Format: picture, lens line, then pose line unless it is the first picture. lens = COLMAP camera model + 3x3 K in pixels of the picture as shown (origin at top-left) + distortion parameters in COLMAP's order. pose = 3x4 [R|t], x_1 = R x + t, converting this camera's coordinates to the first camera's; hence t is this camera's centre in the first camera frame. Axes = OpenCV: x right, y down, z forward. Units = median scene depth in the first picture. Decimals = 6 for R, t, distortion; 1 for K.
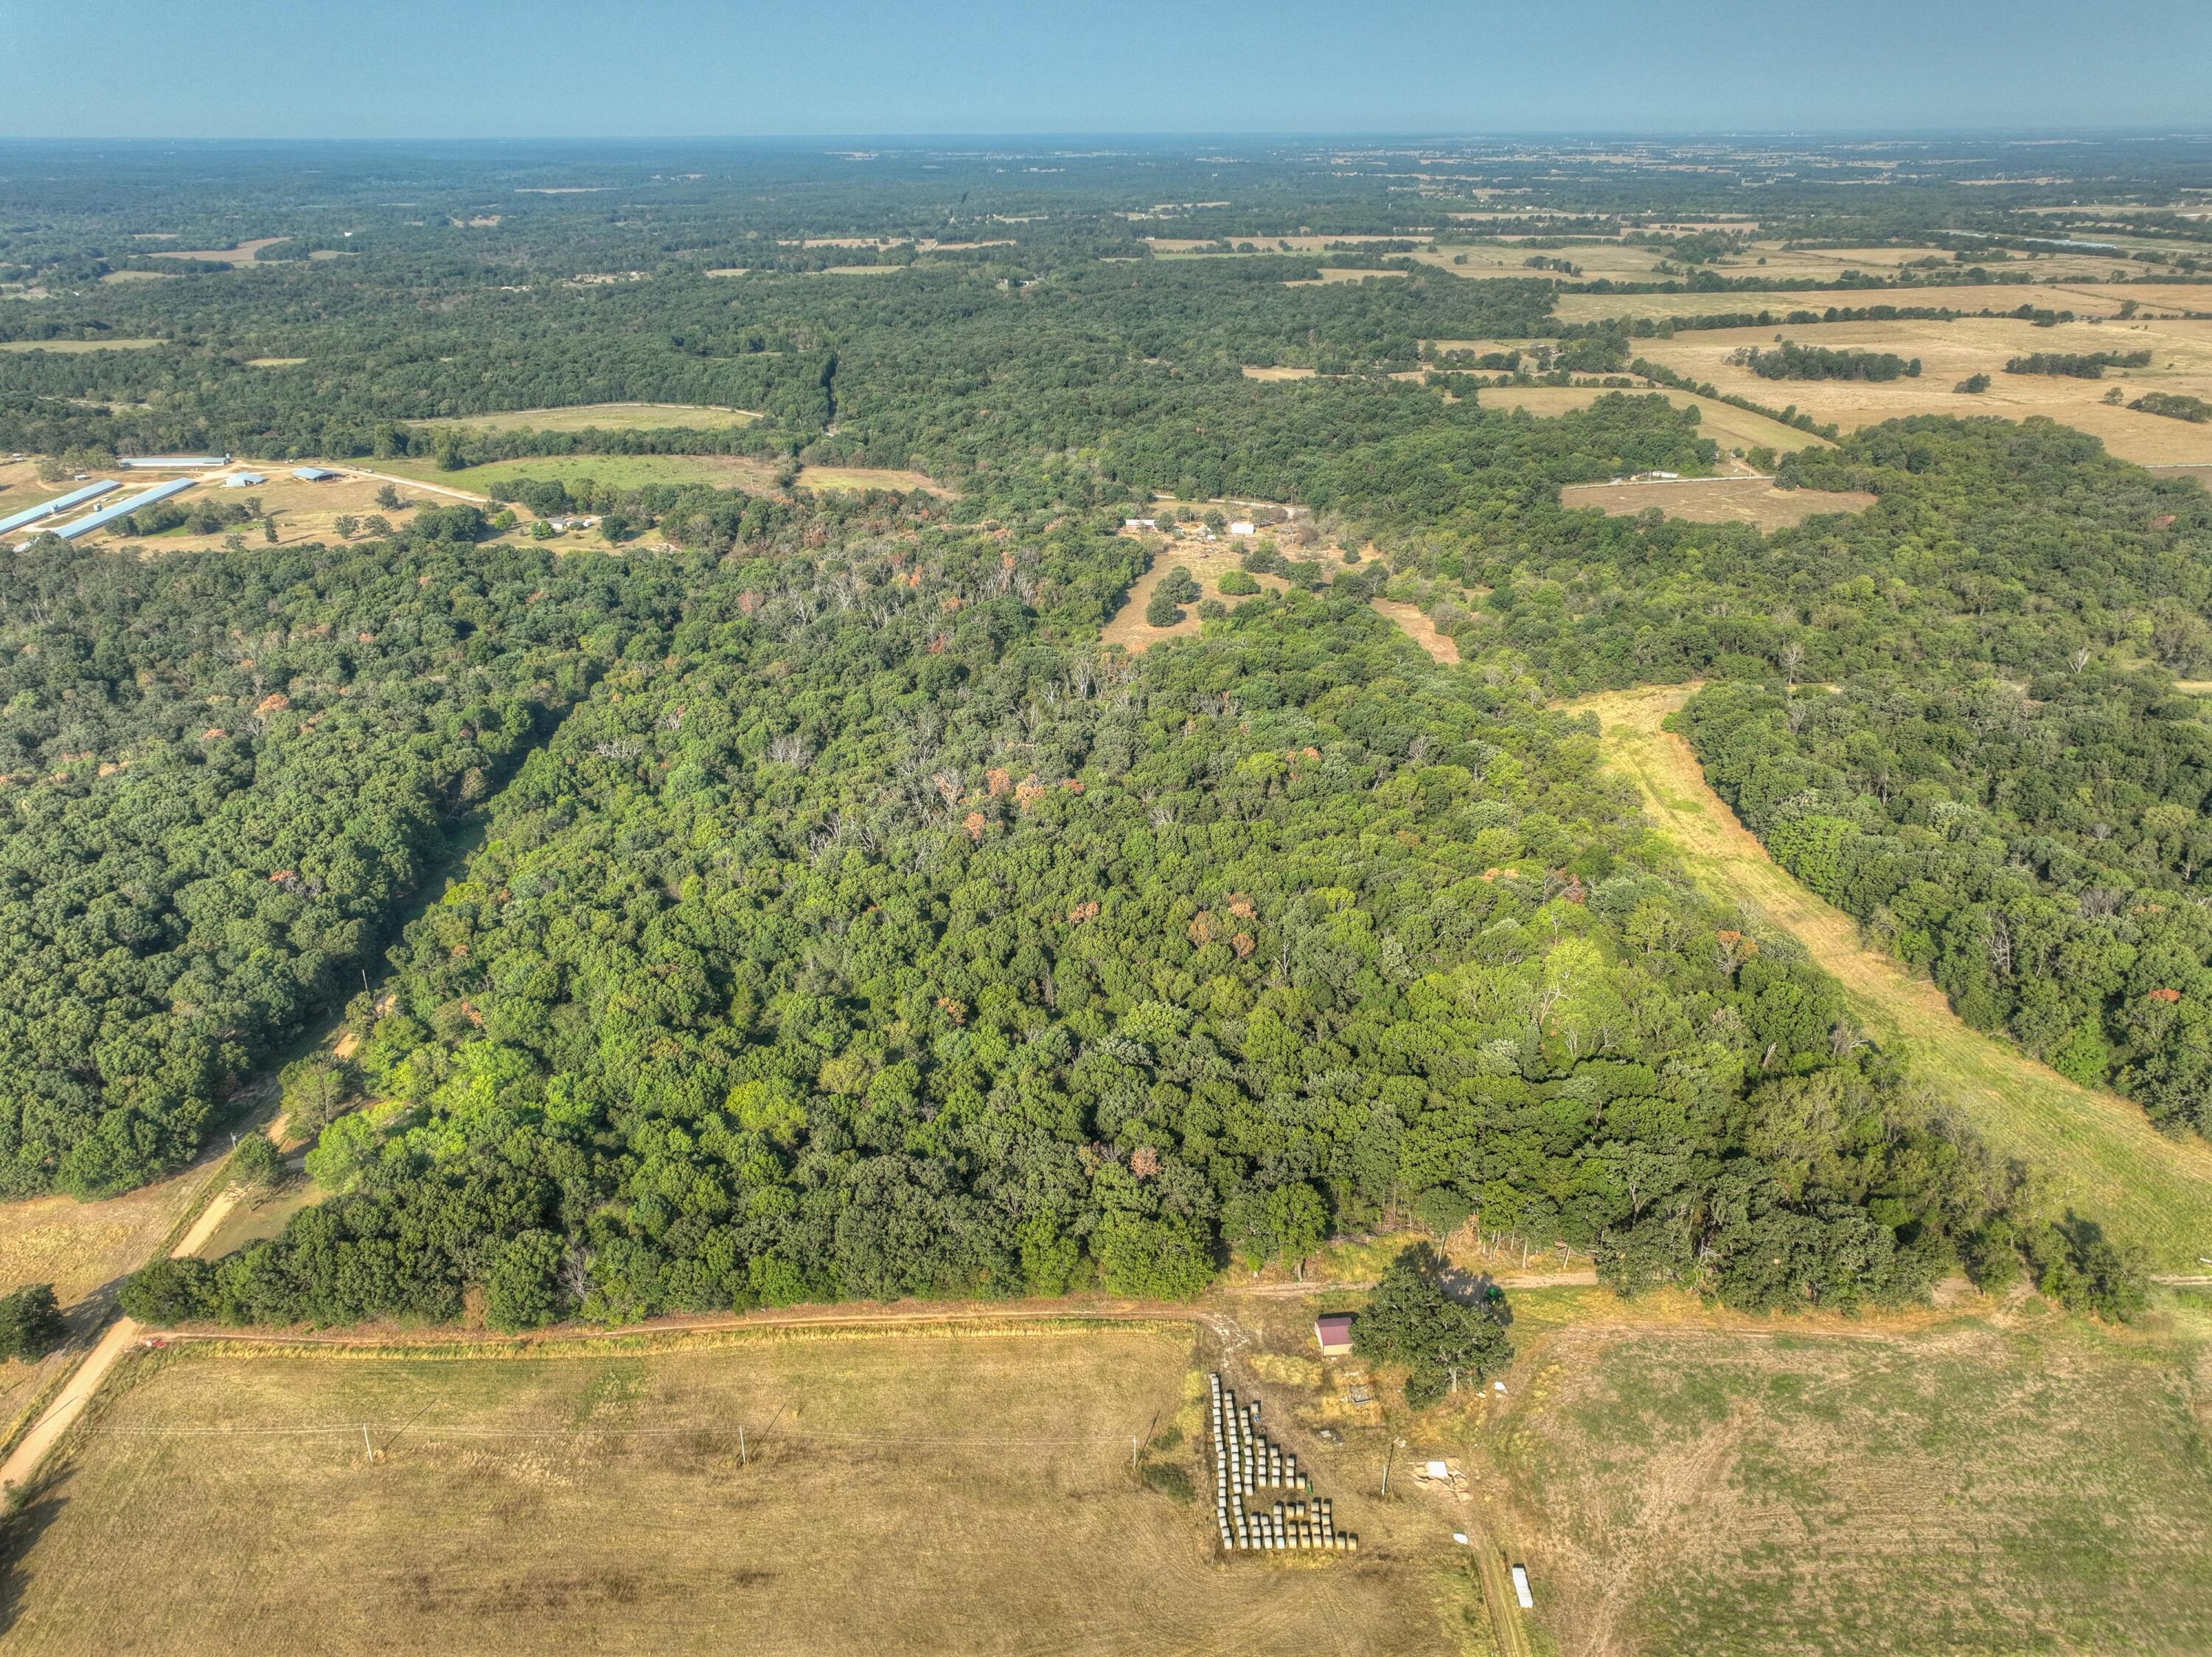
lens RADIAL K [[1534.2, 0, 1096.6], [0, 1534.2, 874.7], [0, 0, 1]] dist [-0.006103, 0.022424]
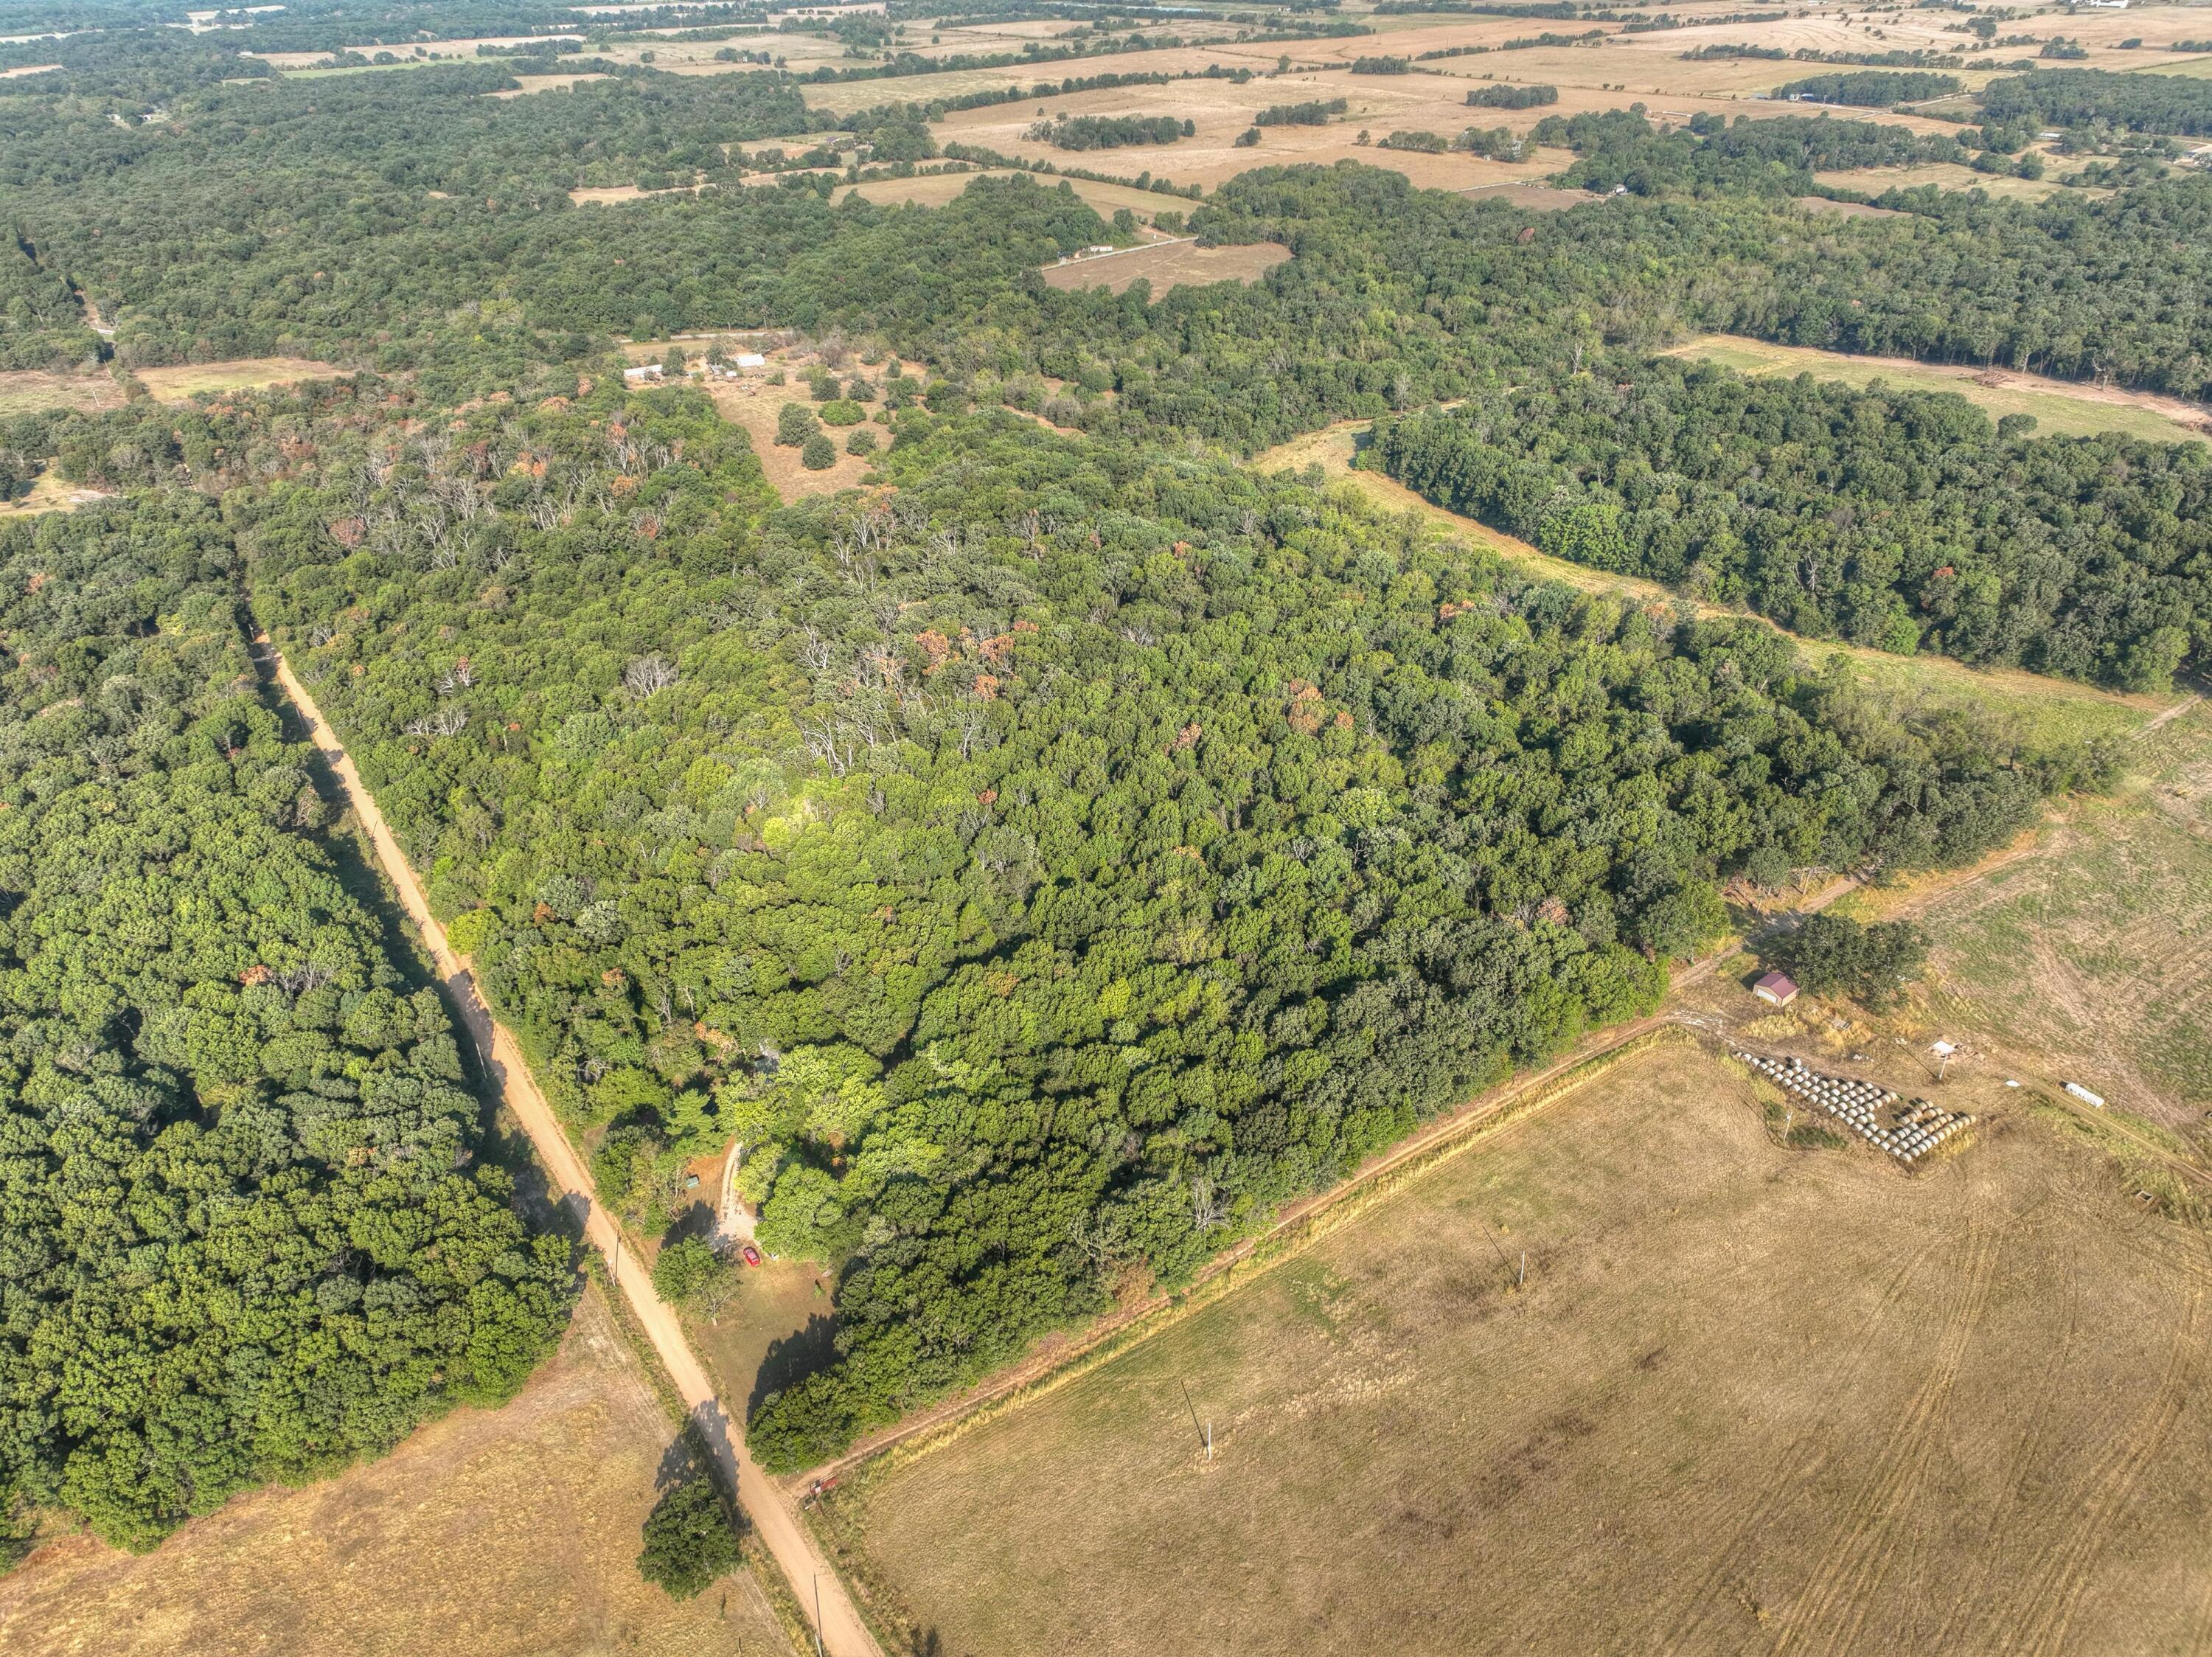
lens RADIAL K [[1534.2, 0, 1096.6], [0, 1534.2, 874.7], [0, 0, 1]] dist [-0.006103, 0.022424]
pose [[0.844200, -0.301509, 0.443191, -0.235016], [0.252338, 0.953000, 0.167679, -0.031767], [-0.472918, -0.029721, 0.880605, 0.071942]]
